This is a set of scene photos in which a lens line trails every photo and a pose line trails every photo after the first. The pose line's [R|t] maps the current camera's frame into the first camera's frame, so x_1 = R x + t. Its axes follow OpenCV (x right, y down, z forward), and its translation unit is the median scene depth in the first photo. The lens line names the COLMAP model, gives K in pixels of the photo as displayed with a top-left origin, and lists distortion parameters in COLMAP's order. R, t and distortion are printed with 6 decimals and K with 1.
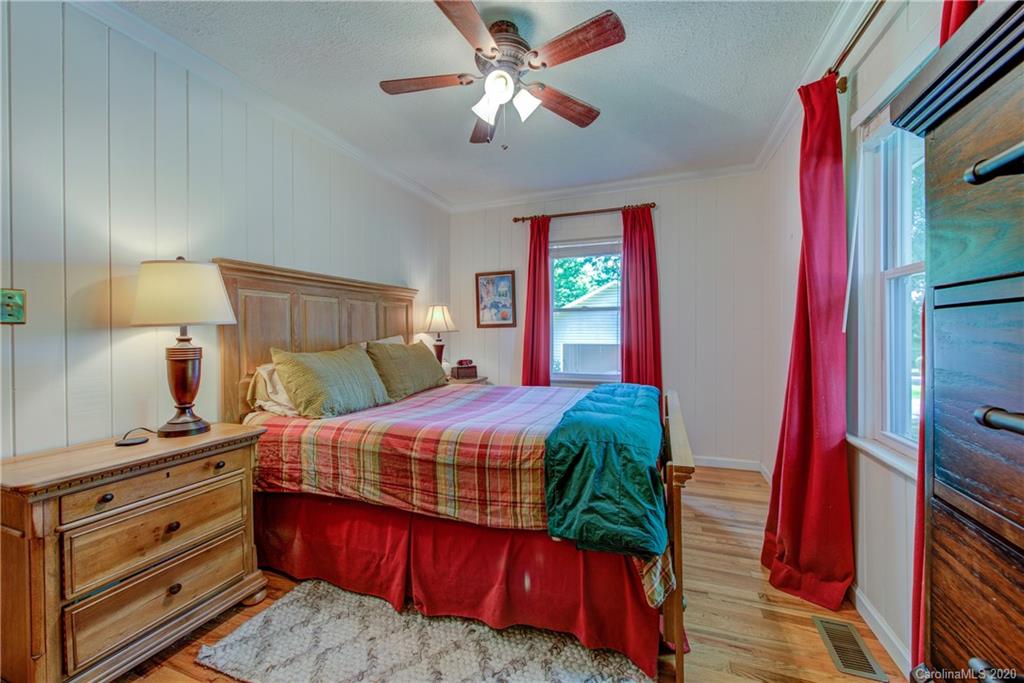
lens RADIAL K [[400.2, 0, 525.2], [0, 400.2, 334.2], [0, 0, 1]] dist [-0.002331, -0.000341]
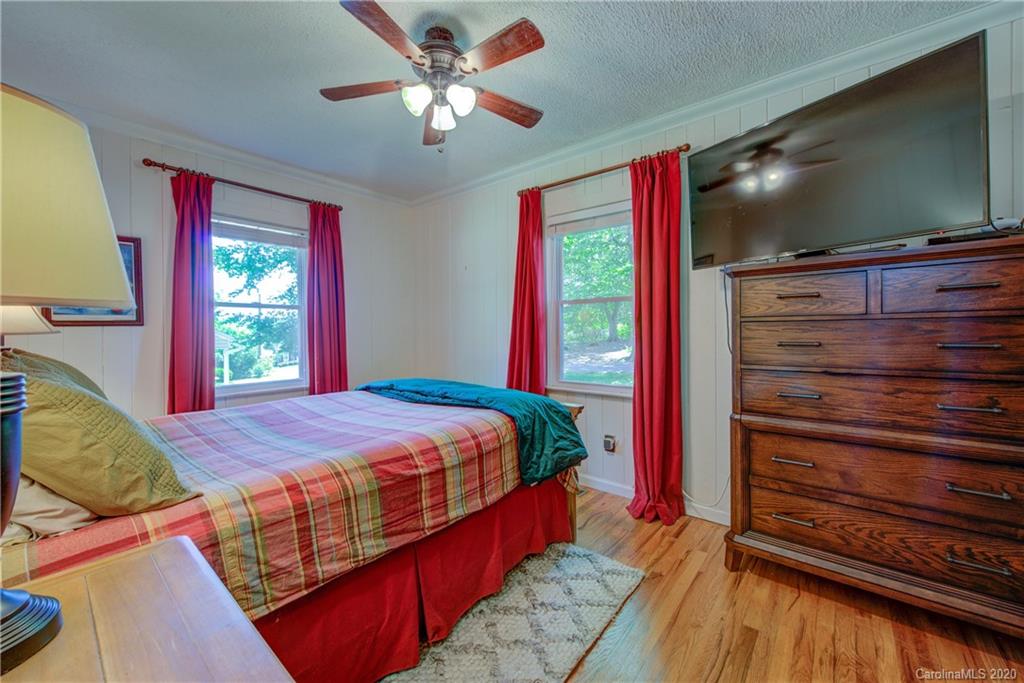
lens RADIAL K [[396.8, 0, 508.8], [0, 396.8, 335.2], [0, 0, 1]] dist [-0.001391, 0.000018]
pose [[0.341531, -0.006786, 0.939846, -1.021309], [0.012314, 0.999920, 0.002745, 0.006850], [-0.939790, 0.010635, 0.341588, 0.528394]]
